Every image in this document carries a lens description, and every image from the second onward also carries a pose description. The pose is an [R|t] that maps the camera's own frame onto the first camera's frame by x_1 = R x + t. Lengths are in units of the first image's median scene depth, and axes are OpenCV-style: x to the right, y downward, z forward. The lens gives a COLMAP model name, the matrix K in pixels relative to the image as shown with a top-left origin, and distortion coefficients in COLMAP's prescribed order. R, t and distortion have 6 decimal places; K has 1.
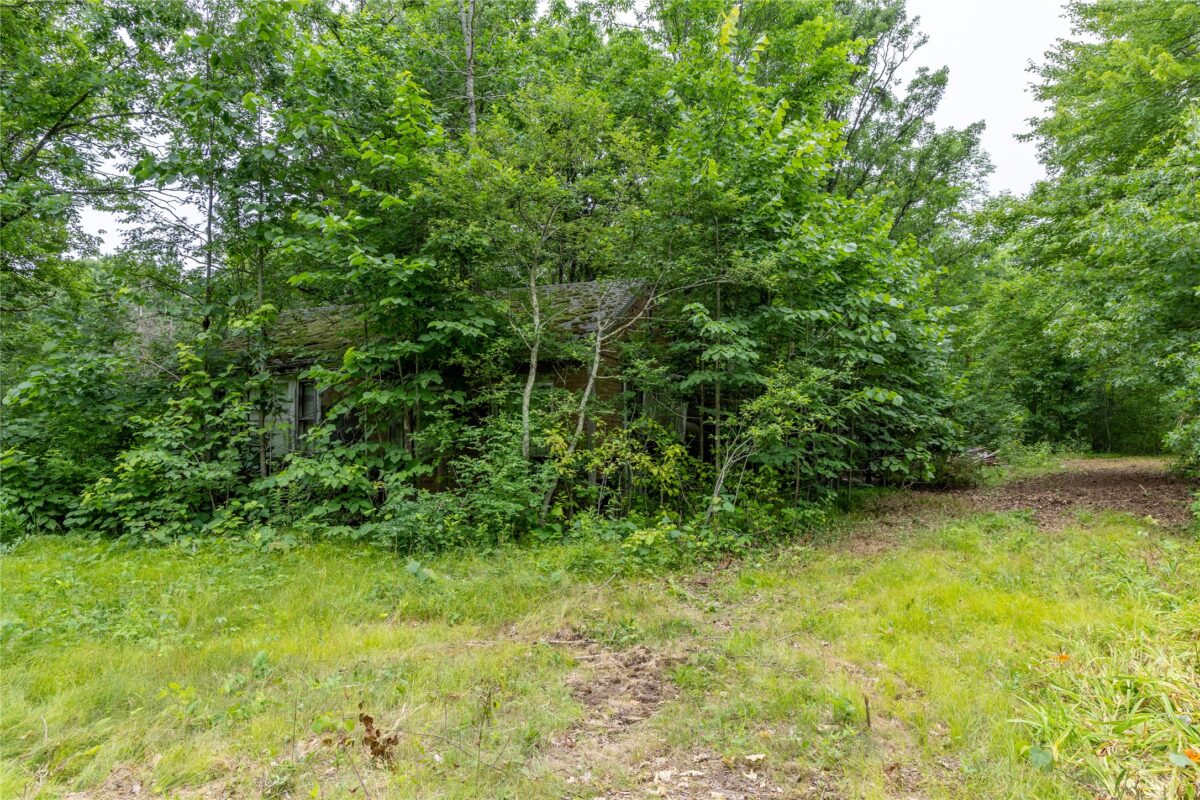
lens RADIAL K [[834.4, 0, 583.0], [0, 834.4, 397.3], [0, 0, 1]] dist [-0.000416, 0.000027]
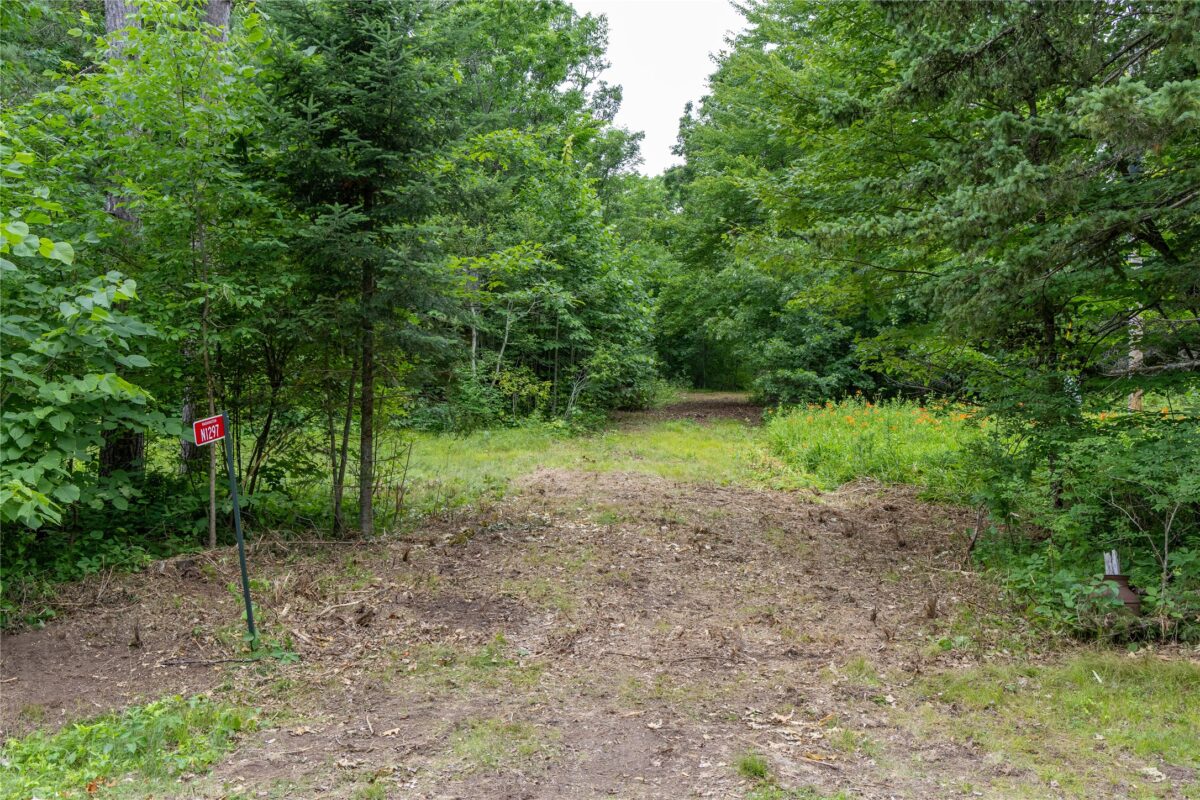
lens RADIAL K [[1073.9, 0, 600.0], [0, 1073.9, 400.0], [0, 0, 1]] dist [-0.016689, -0.000776]
pose [[0.883008, 0.009166, 0.469268, -0.423898], [-0.047646, 0.996395, 0.070192, -0.035486], [-0.466933, -0.084339, 0.880262, -0.557152]]
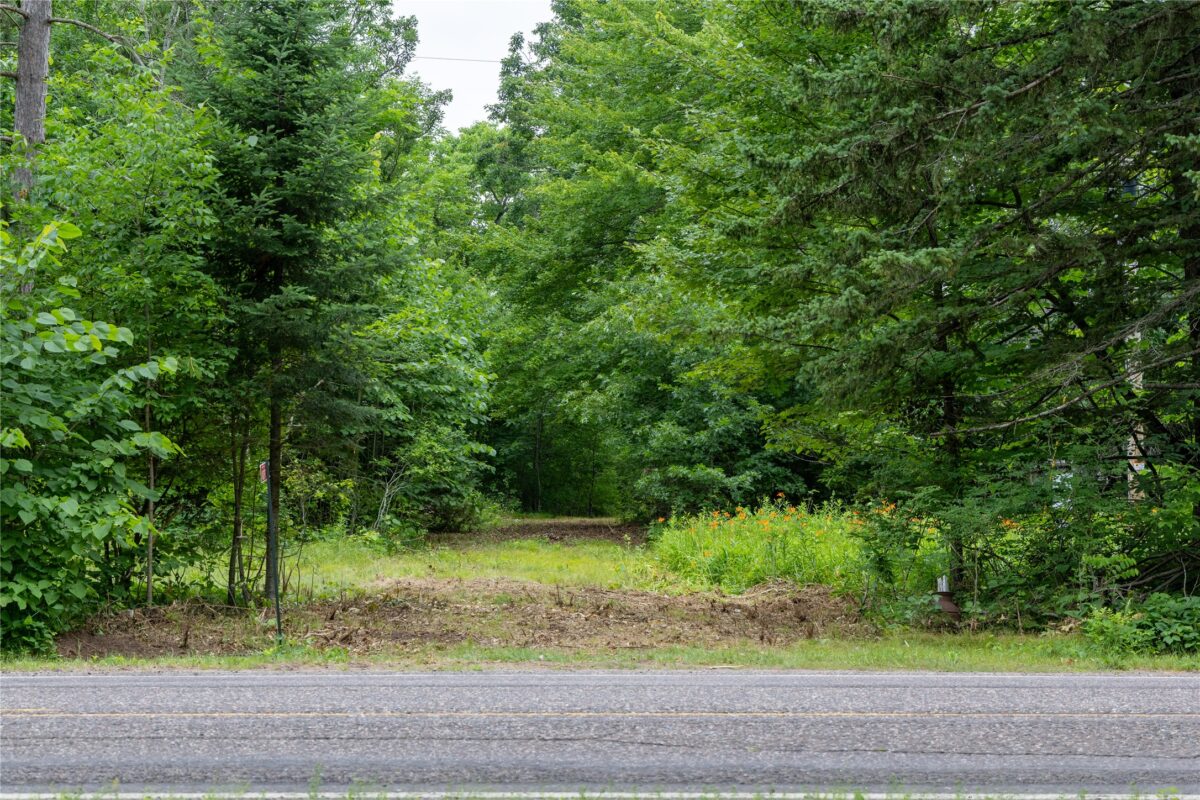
lens RADIAL K [[2219.9, 0, 639.5], [0, 2219.9, 401.2], [0, 0, 1]] dist [-0.069997, -0.119942]
pose [[0.799077, 0.048795, 0.599245, -0.755390], [-0.054026, 0.998497, -0.009263, -0.027521], [-0.598797, -0.024973, 0.800512, -0.975685]]
